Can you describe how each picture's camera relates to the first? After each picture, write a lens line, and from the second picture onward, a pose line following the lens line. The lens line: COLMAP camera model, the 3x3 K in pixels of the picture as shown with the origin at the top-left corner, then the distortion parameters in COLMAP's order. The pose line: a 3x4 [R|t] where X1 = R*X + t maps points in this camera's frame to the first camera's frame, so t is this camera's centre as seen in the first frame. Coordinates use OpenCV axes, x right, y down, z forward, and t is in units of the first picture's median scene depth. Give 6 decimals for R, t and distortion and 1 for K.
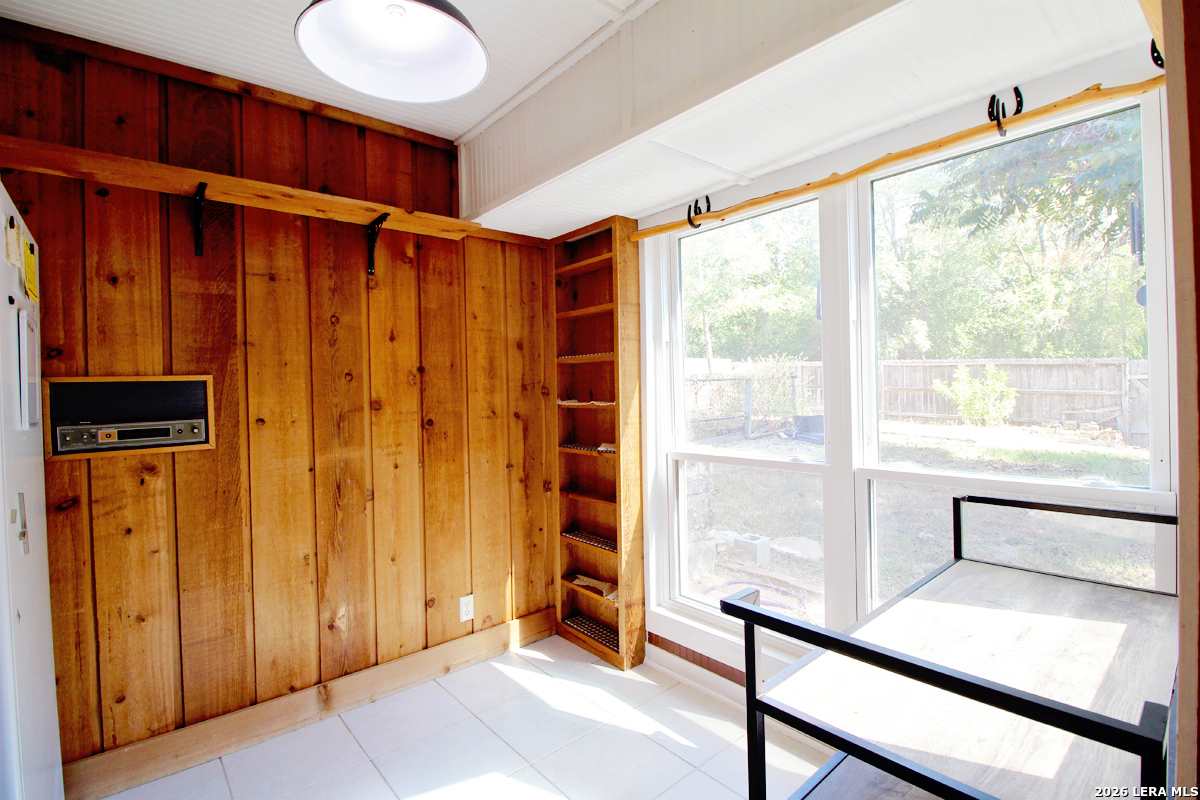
lens RADIAL K [[560.3, 0, 607.1], [0, 560.3, 391.4], [0, 0, 1]] dist [-0.008780, -0.006595]
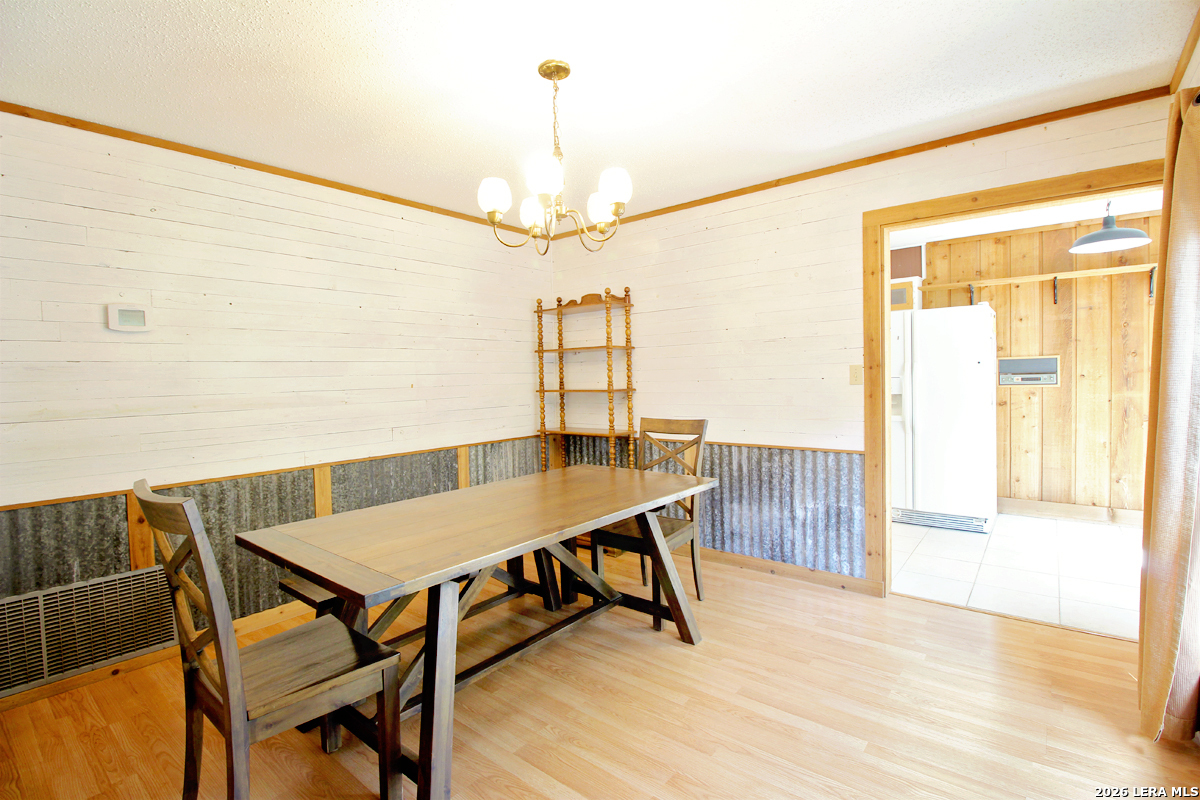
lens RADIAL K [[560.3, 0, 608.6], [0, 560.3, 395.0], [0, 0, 1]] dist [-0.008780, -0.006595]
pose [[0.173948, 0.057217, -0.983091, 1.117364], [0.016556, 0.998000, 0.061014, -0.032406], [0.984616, -0.026890, 0.172653, -1.123015]]
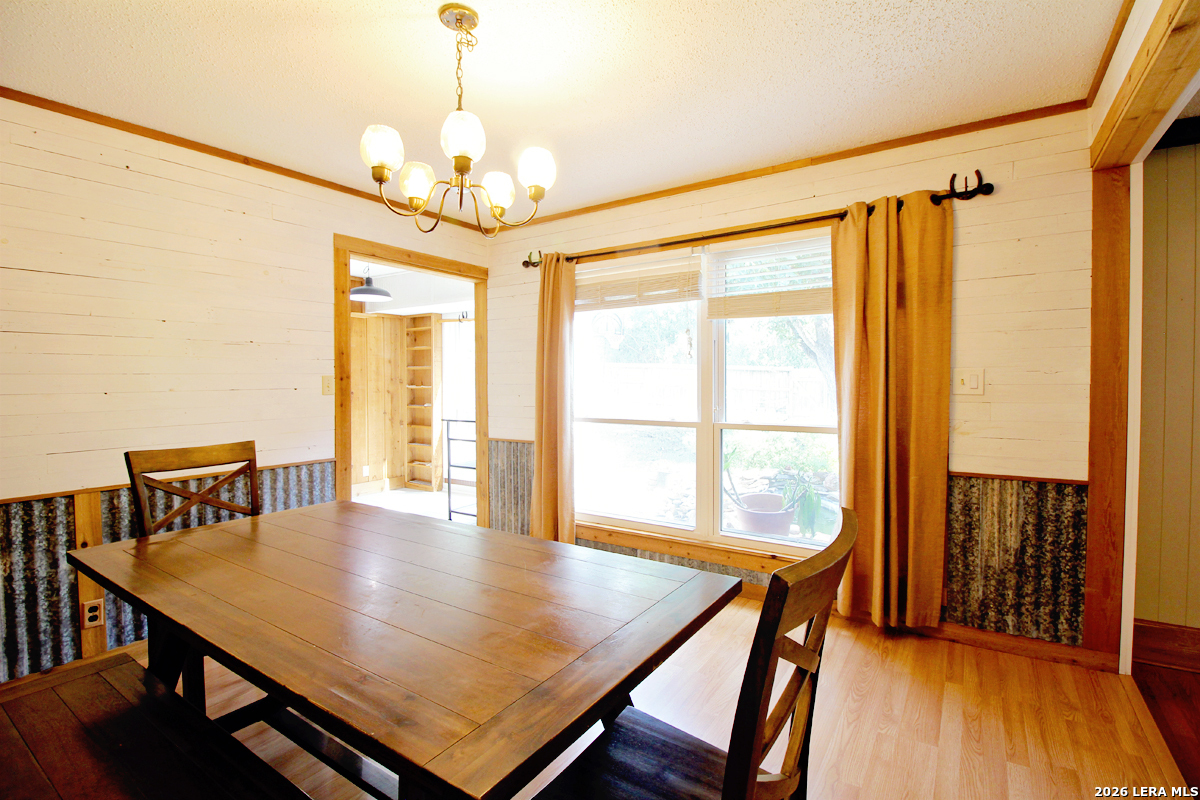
lens RADIAL K [[560.3, 0, 602.3], [0, 560.3, 397.9], [0, 0, 1]] dist [-0.008780, -0.006595]
pose [[0.966275, 0.013412, 0.257164, 0.128589], [-0.019851, 0.999551, 0.022457, -0.000865], [-0.256747, -0.026805, 0.966107, -1.882943]]
